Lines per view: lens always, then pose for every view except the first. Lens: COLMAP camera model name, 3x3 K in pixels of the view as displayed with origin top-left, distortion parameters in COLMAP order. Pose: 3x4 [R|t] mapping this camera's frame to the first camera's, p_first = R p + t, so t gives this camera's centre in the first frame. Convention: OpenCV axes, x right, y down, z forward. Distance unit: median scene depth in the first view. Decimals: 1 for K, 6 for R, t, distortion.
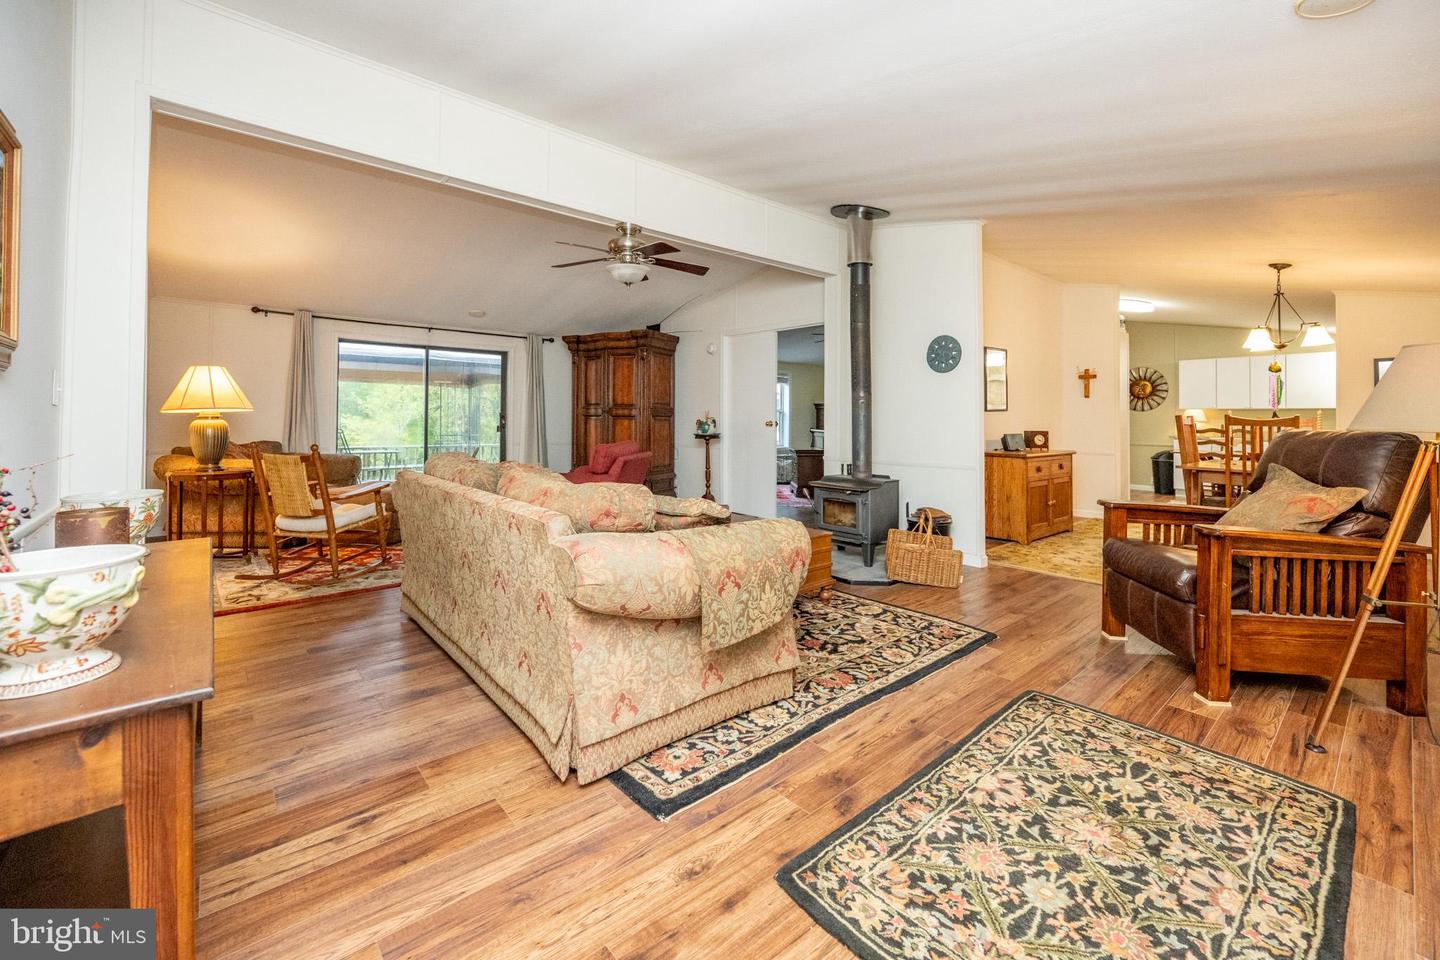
lens RADIAL K [[585.6, 0, 712.7], [0, 585.6, 418.6], [0, 0, 1]] dist [0.000124, -0.000114]
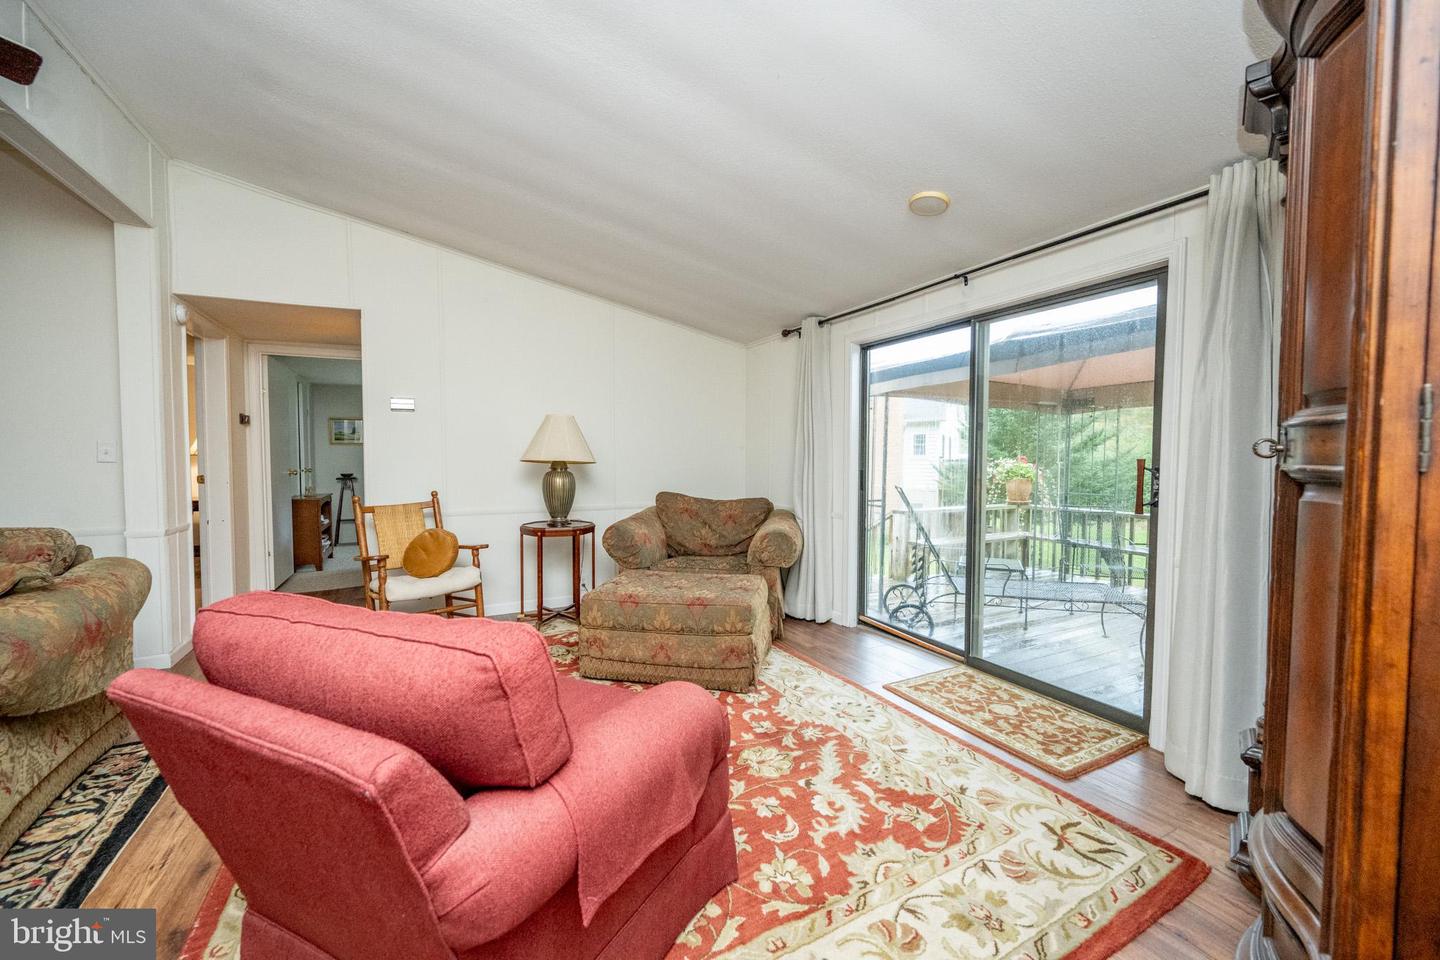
lens RADIAL K [[582.9, 0, 720.0], [0, 582.9, 480.0], [0, 0, 1]] dist [-0.000773, -0.000098]
pose [[-0.234661, 0.039589, -0.971271, 0.043302], [0.008041, 0.999215, 0.038785, -0.039609], [0.972044, 0.001291, -0.234795, 2.494149]]
